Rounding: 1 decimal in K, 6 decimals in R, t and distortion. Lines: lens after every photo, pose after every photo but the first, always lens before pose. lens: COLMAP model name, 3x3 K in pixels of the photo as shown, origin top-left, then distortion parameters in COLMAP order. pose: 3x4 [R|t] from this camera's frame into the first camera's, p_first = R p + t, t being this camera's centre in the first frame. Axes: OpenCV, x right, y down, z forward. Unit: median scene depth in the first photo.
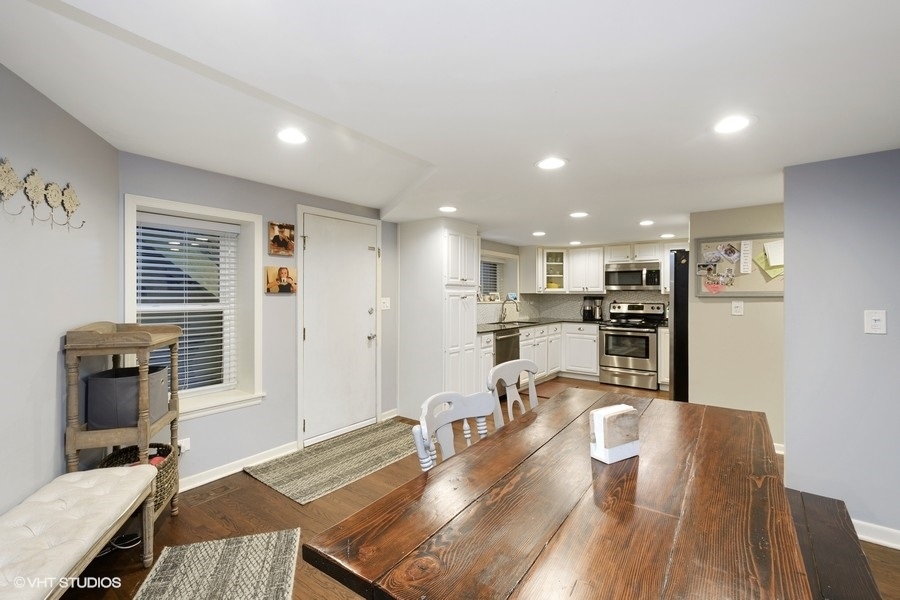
lens RADIAL K [[402.5, 0, 449.5], [0, 402.5, 292.8], [0, 0, 1]] dist [0.007366, -0.000276]
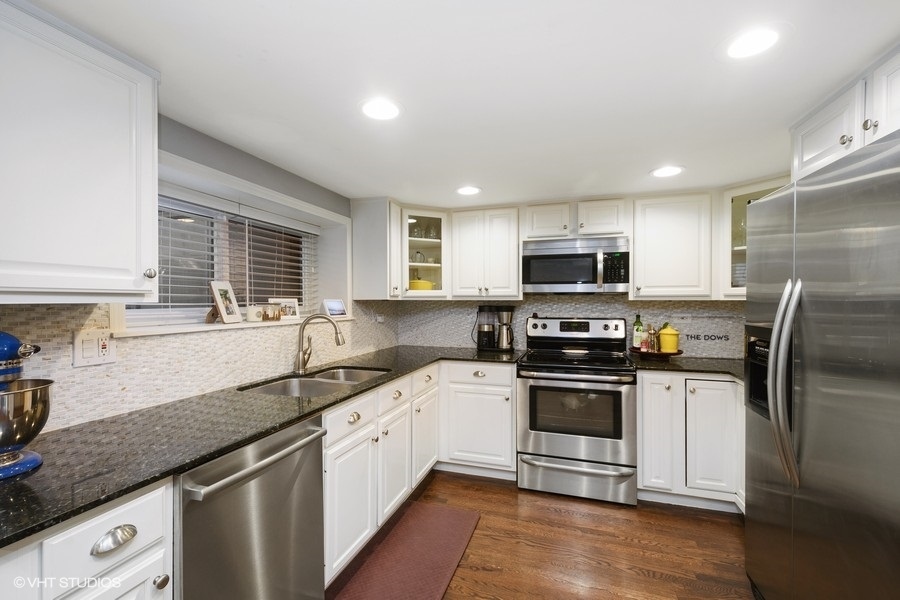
lens RADIAL K [[402.5, 0, 446.9], [0, 402.5, 300.5], [0, 0, 1]] dist [0.007366, -0.000276]
pose [[0.949420, -0.003789, 0.313987, 0.136297], [0.002794, 0.999990, 0.003619, 0.000335], [-0.313998, -0.002559, 0.949420, 0.542377]]
